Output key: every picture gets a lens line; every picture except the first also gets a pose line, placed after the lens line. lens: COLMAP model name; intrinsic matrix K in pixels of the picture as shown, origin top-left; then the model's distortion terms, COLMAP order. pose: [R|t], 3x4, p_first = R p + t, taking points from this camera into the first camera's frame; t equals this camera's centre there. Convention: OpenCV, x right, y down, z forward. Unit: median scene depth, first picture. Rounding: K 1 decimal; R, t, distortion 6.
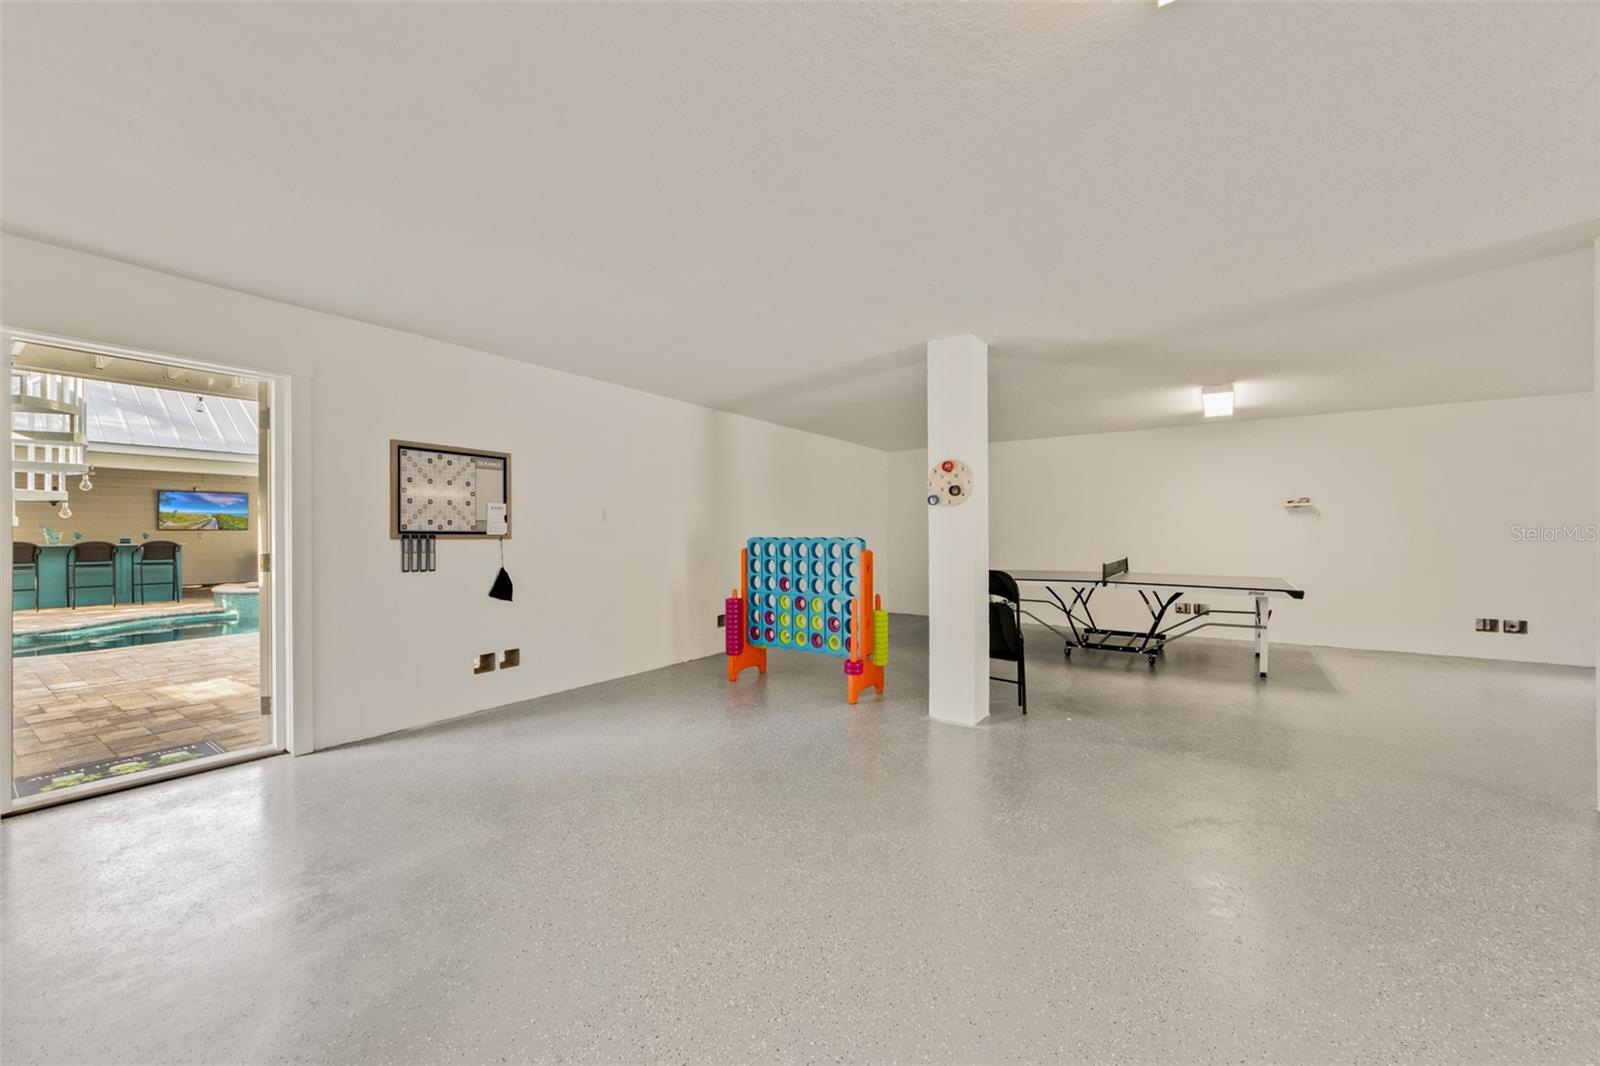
lens RADIAL K [[614.1, 0, 773.3], [0, 614.1, 527.1], [0, 0, 1]] dist [-0.000121, 0.000095]
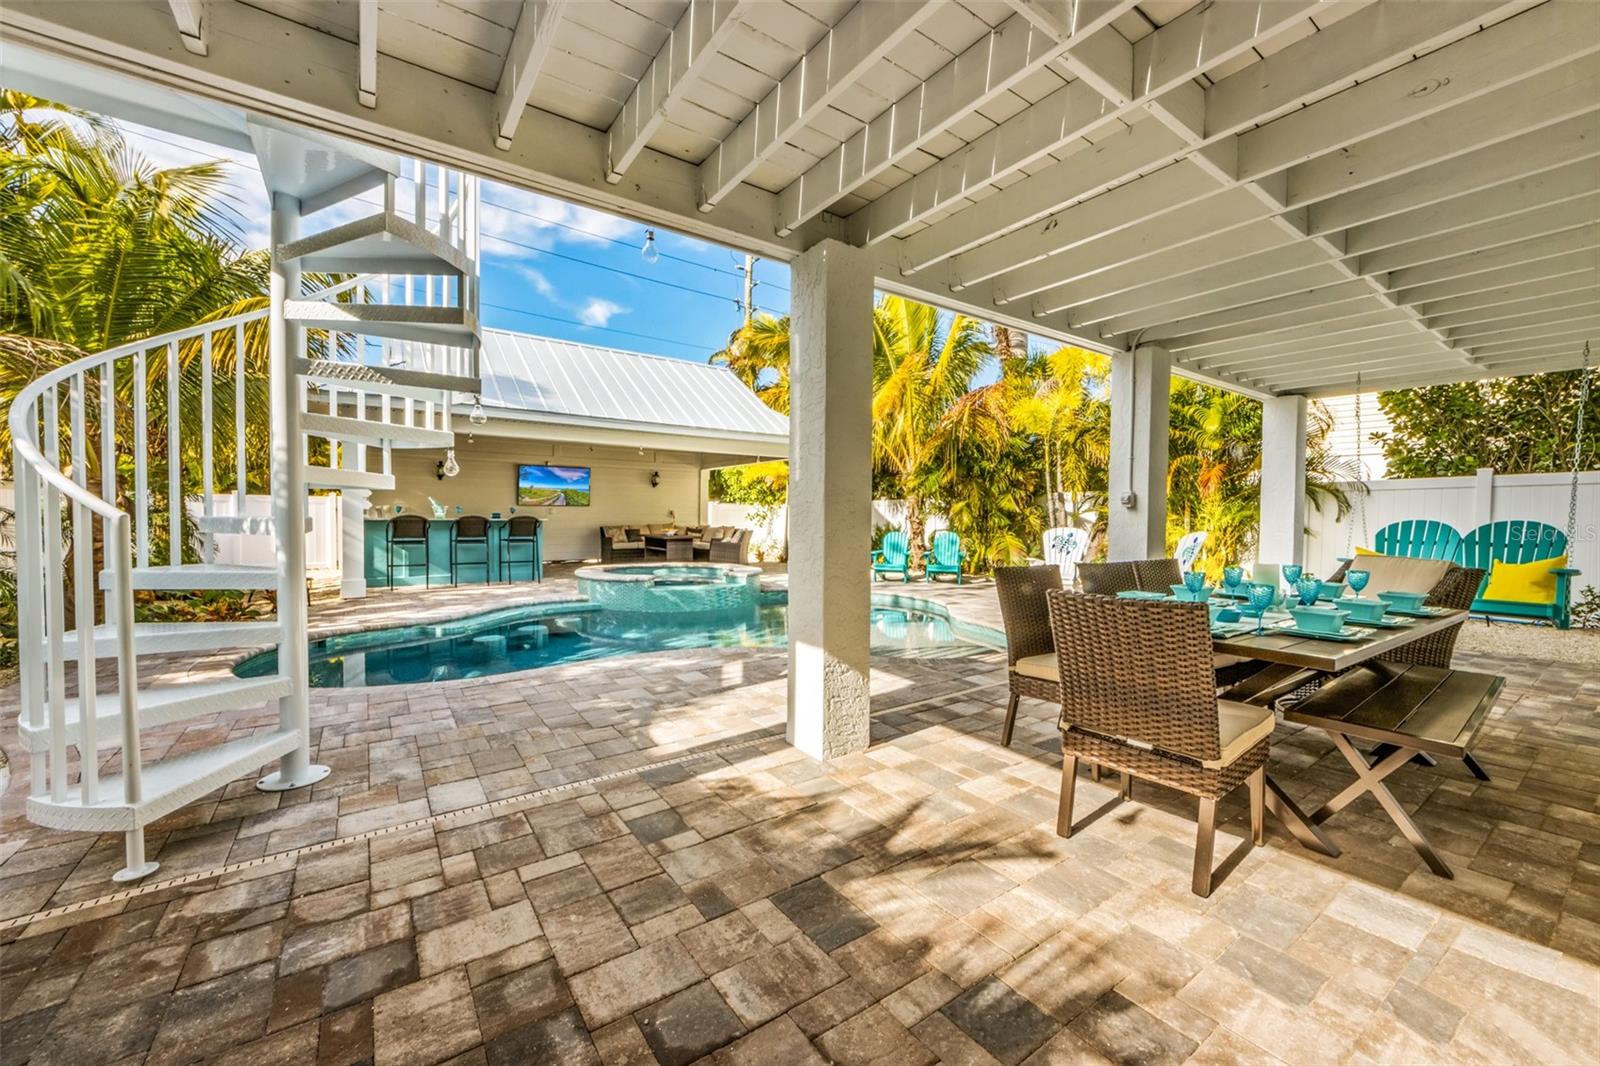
lens RADIAL K [[629.4, 0, 794.9], [0, 629.4, 523.0], [0, 0, 1]] dist [0.000055, -0.000043]
pose [[0.938336, 0.019500, -0.345175, -0.238439], [-0.012061, 0.999647, 0.023684, 0.004505], [0.345514, -0.018061, 0.938240, 0.205517]]
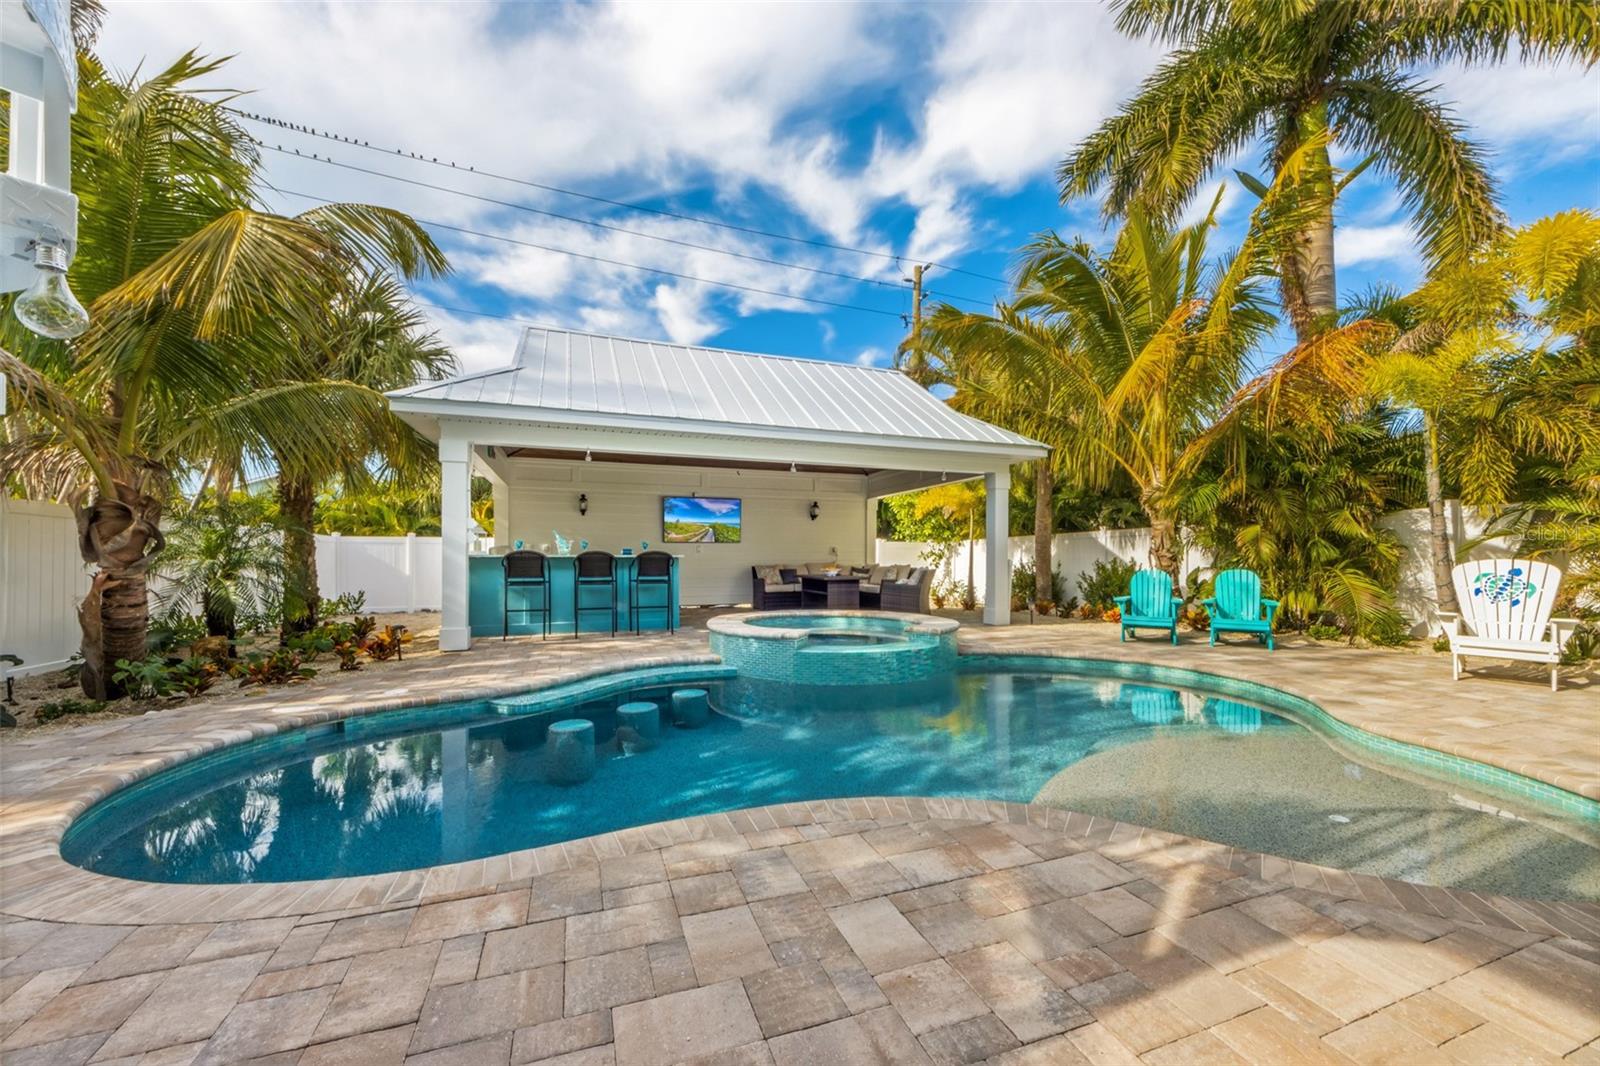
lens RADIAL K [[634.9, 0, 787.2], [0, 634.9, 550.6], [0, 0, 1]] dist [-0.001008, -0.000461]
pose [[0.812992, 0.000010, -0.582274, -0.338877], [0.000487, 1.000000, 0.000698, 0.017173], [0.582274, -0.000851, 0.812992, 0.375887]]
